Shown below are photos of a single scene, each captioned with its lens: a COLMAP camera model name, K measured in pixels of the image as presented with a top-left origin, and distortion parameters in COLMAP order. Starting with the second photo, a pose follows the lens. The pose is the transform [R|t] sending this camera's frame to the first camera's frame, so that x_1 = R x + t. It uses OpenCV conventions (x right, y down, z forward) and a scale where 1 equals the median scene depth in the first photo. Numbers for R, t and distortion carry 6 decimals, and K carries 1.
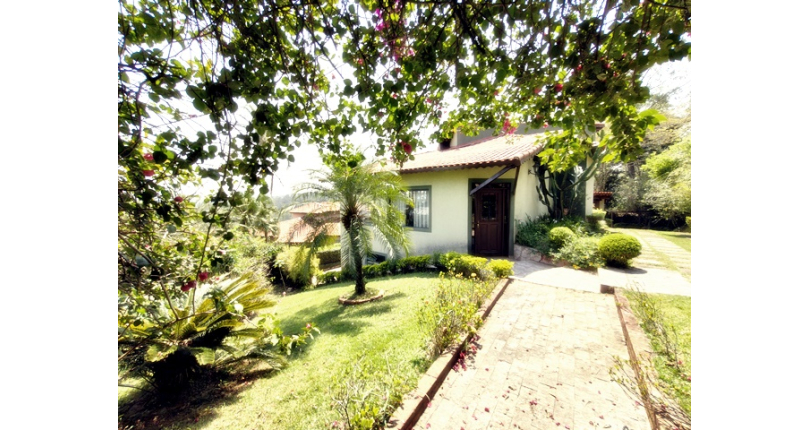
lens RADIAL K [[247.5, 0, 404.4], [0, 247.5, 212.5], [0, 0, 1]] dist [-0.000101, -0.000007]
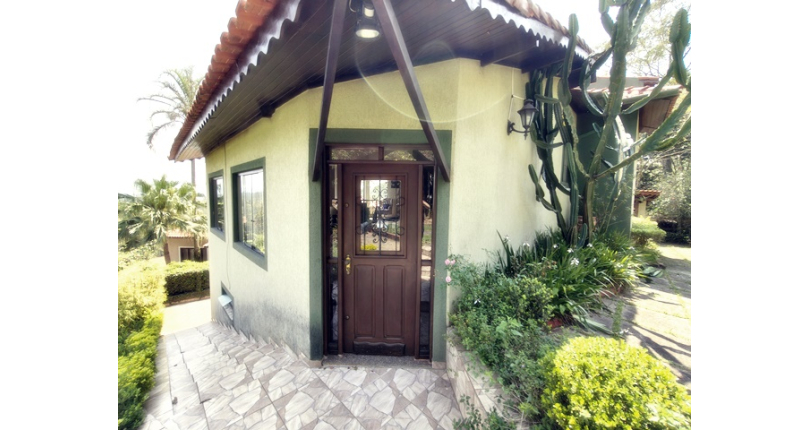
lens RADIAL K [[245.2, 0, 405.0], [0, 245.2, 215.0], [0, 0, 1]] dist [-0.000876, -0.000113]
pose [[0.998718, 0.023957, -0.044587, 0.201452], [-0.022975, 0.999485, 0.022411, -0.017019], [0.045101, -0.021358, 0.998754, 0.338378]]
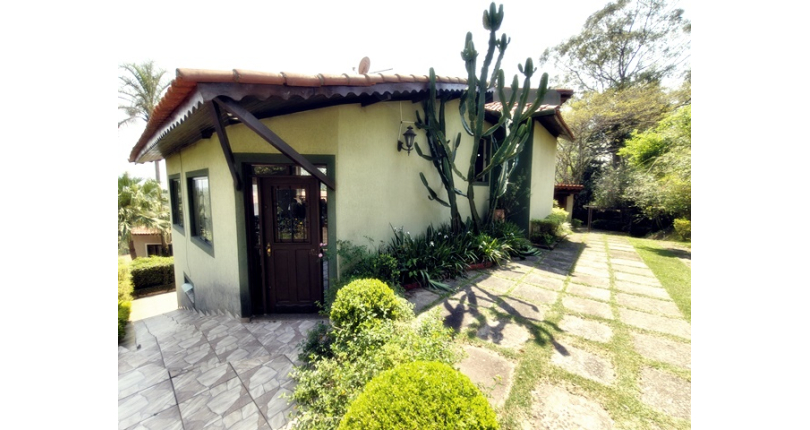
lens RADIAL K [[245.2, 0, 405.0], [0, 245.2, 215.0], [0, 0, 1]] dist [-0.000876, -0.000113]
pose [[0.999670, 0.009854, 0.023719, 0.287431], [-0.011080, 0.998579, 0.052127, -0.025713], [-0.023171, -0.052373, 0.998359, 0.262492]]
